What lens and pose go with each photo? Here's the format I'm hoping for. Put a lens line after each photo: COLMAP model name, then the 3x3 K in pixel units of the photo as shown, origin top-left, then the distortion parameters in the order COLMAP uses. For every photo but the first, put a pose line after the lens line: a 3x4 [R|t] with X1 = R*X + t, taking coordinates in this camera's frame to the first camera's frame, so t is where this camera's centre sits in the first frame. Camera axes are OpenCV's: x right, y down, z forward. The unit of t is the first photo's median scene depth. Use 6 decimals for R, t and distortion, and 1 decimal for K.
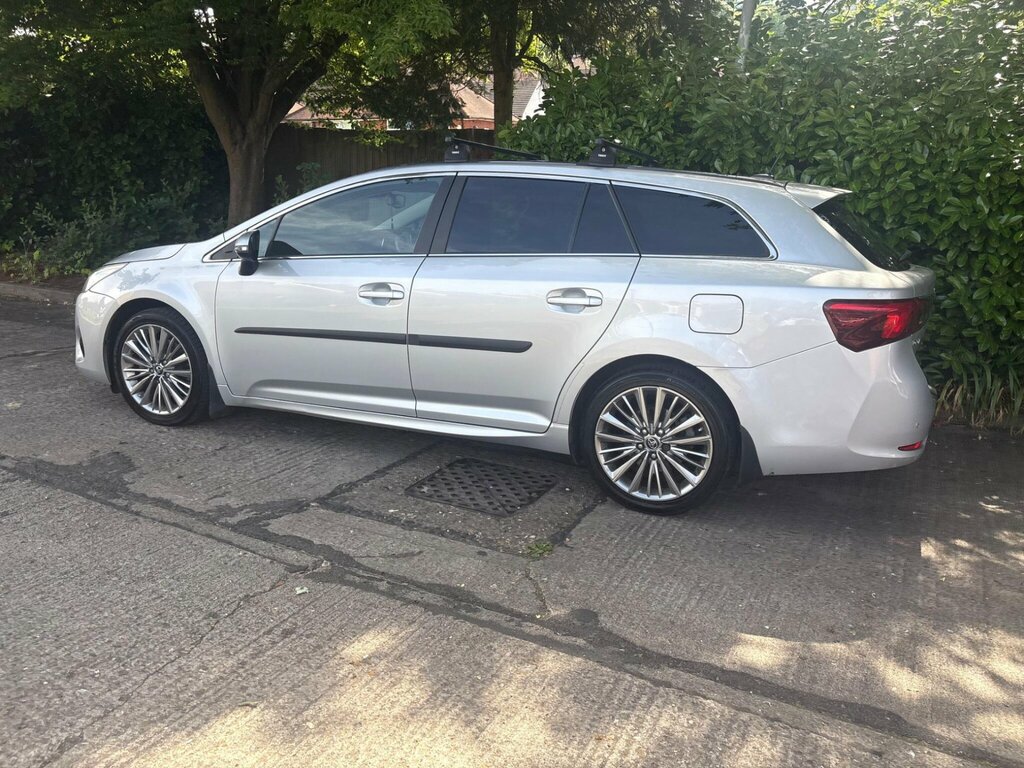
lens RADIAL K [[783.5, 0, 514.3], [0, 783.5, 378.0], [0, 0, 1]] dist [0.046794, -0.053297]
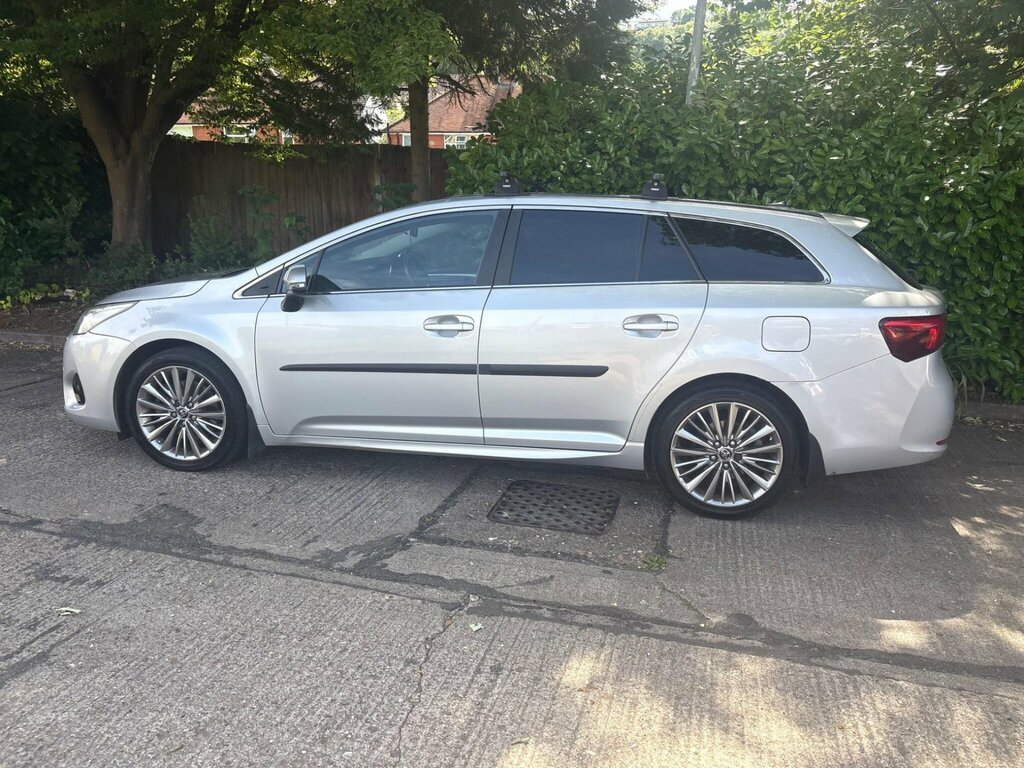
lens RADIAL K [[782.8, 0, 515.9], [0, 782.8, 379.7], [0, 0, 1]] dist [0.037907, -0.028363]
pose [[0.978027, -0.056089, 0.200790, -0.310759], [0.056798, 0.998383, 0.002232, -0.037801], [-0.200591, 0.009222, 0.979632, -0.008558]]
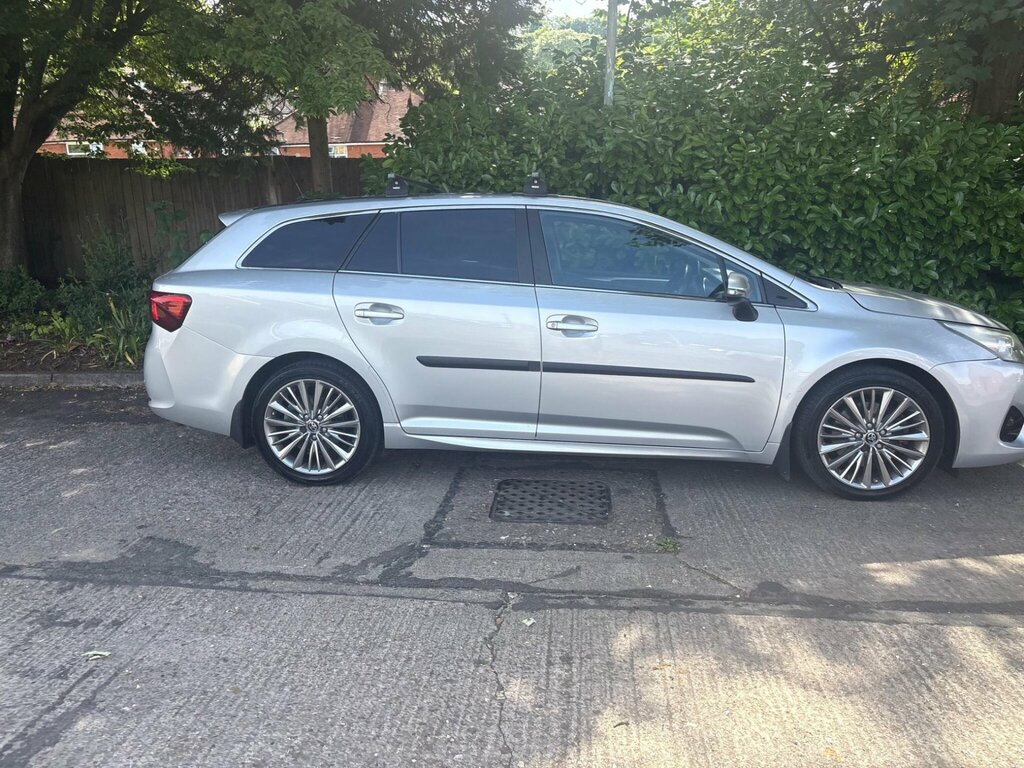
lens RADIAL K [[786.2, 0, 496.9], [0, 786.2, 380.7], [0, 0, 1]] dist [0.031201, -0.019142]
pose [[0.935008, -0.123656, 0.332368, -0.467101], [0.129357, 0.991585, 0.005010, -0.039386], [-0.330191, 0.038310, 0.943136, 0.026580]]
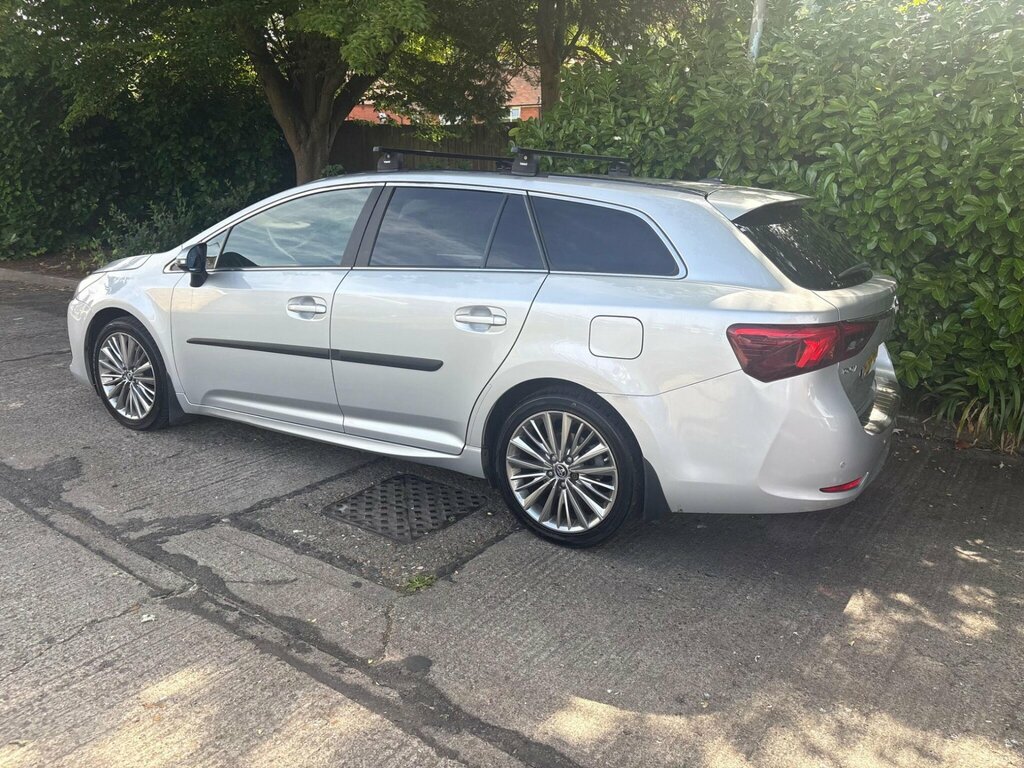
lens RADIAL K [[784.9, 0, 517.1], [0, 784.9, 369.7], [0, 0, 1]] dist [0.050260, -0.059182]
pose [[0.989249, 0.015963, -0.145366, 0.251176], [-0.014916, 0.999854, 0.008288, -0.043863], [0.145477, -0.006031, 0.989343, 0.064062]]
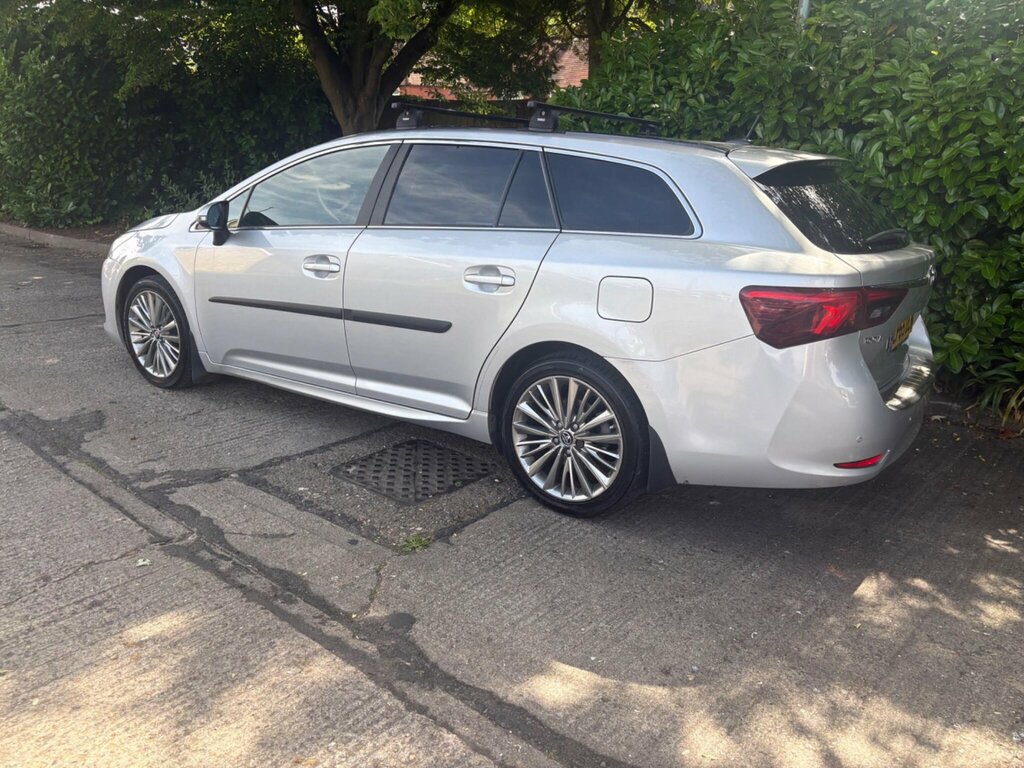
lens RADIAL K [[783.5, 0, 514.3], [0, 783.5, 378.0], [0, 0, 1]] dist [0.046794, -0.053297]
pose [[0.975787, 0.053155, -0.212167, 0.297303], [-0.046116, 0.998213, 0.037990, -0.017966], [0.213807, -0.027286, 0.976495, 0.098280]]
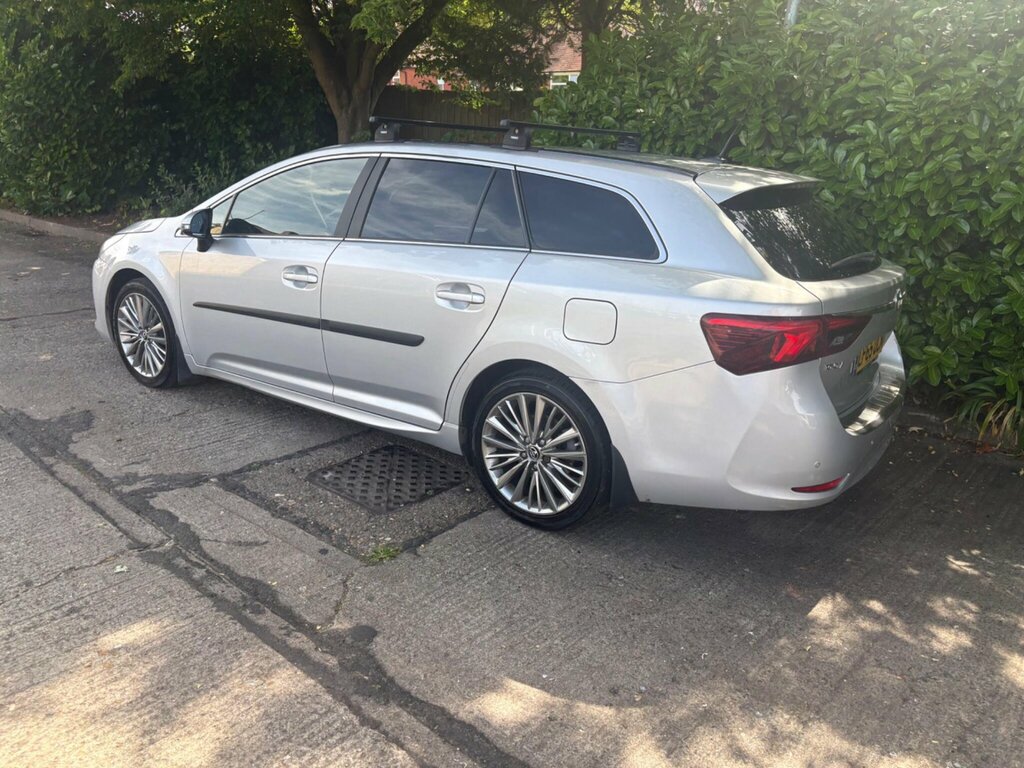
lens RADIAL K [[784.2, 0, 490.8], [0, 784.2, 380.7], [0, 0, 1]] dist [0.053483, -0.061247]
pose [[0.968676, 0.073241, -0.237281, 0.331853], [-0.059799, 0.996197, 0.063371, -0.056767], [0.241020, -0.047196, 0.969372, 0.087185]]
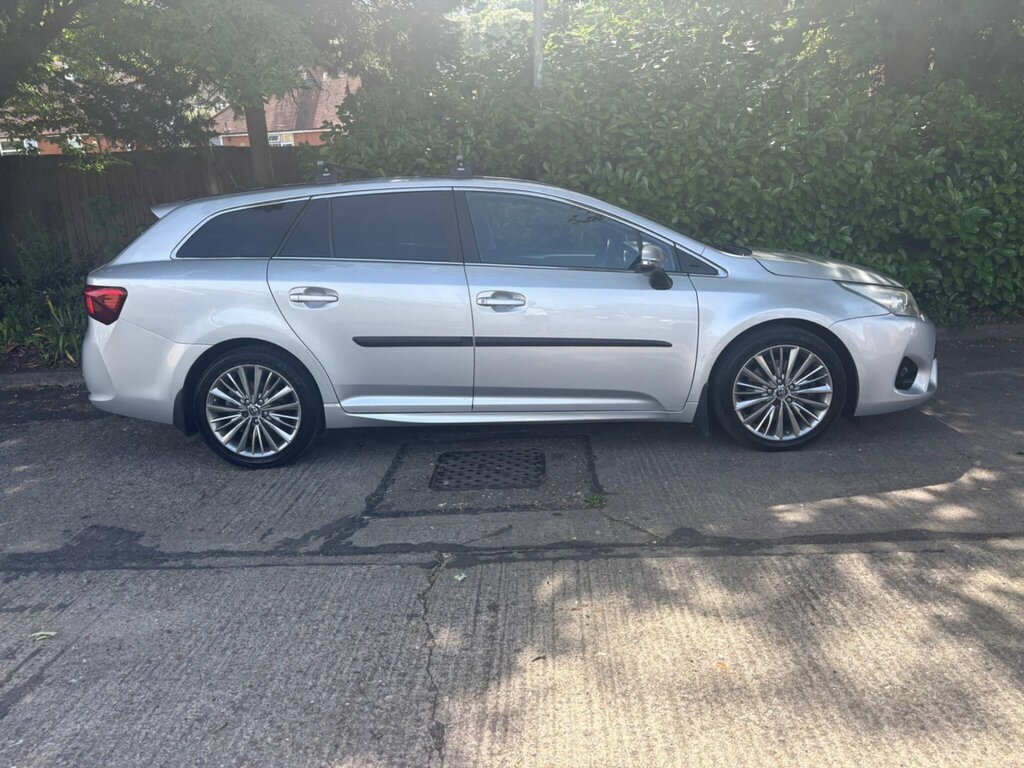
lens RADIAL K [[783.5, 0, 514.3], [0, 783.5, 378.0], [0, 0, 1]] dist [0.046794, -0.053297]
pose [[0.903822, -0.176774, 0.389687, -0.443739], [0.178020, 0.983465, 0.033239, -0.020254], [-0.389120, 0.039330, 0.920347, -0.037071]]
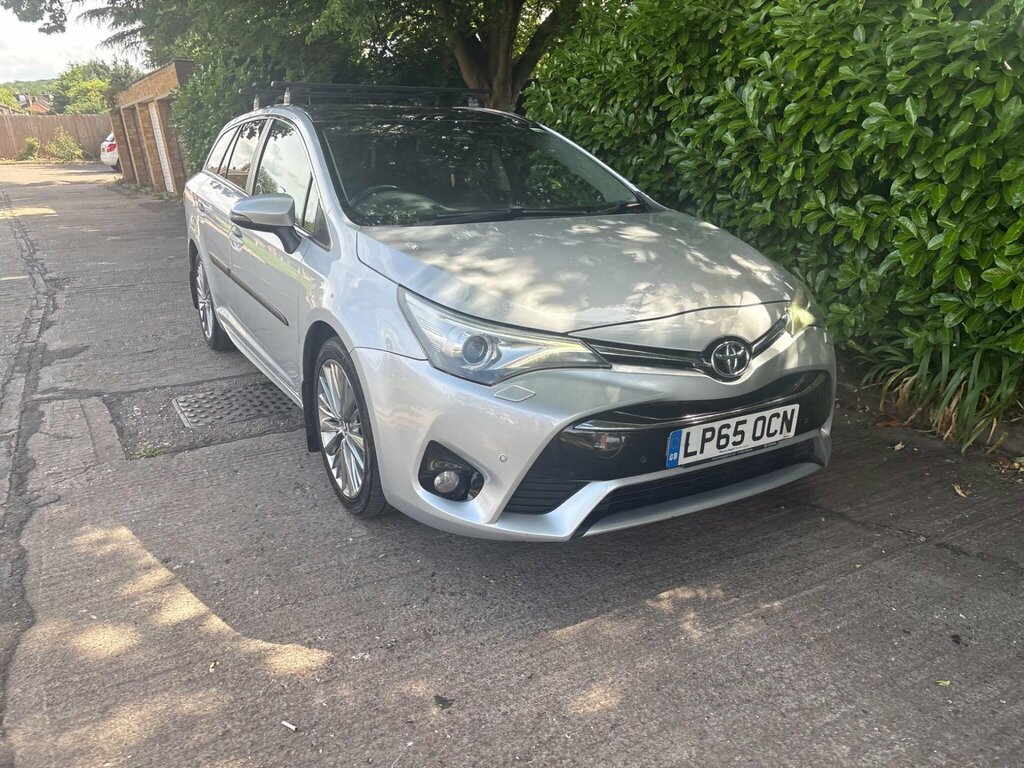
lens RADIAL K [[786.2, 0, 496.9], [0, 786.2, 380.7], [0, 0, 1]] dist [0.031201, -0.019142]
pose [[0.830292, 0.114296, -0.545483, 0.931781], [-0.082828, 0.993182, 0.082029, -0.016920], [0.551140, -0.022927, 0.834098, 0.295293]]
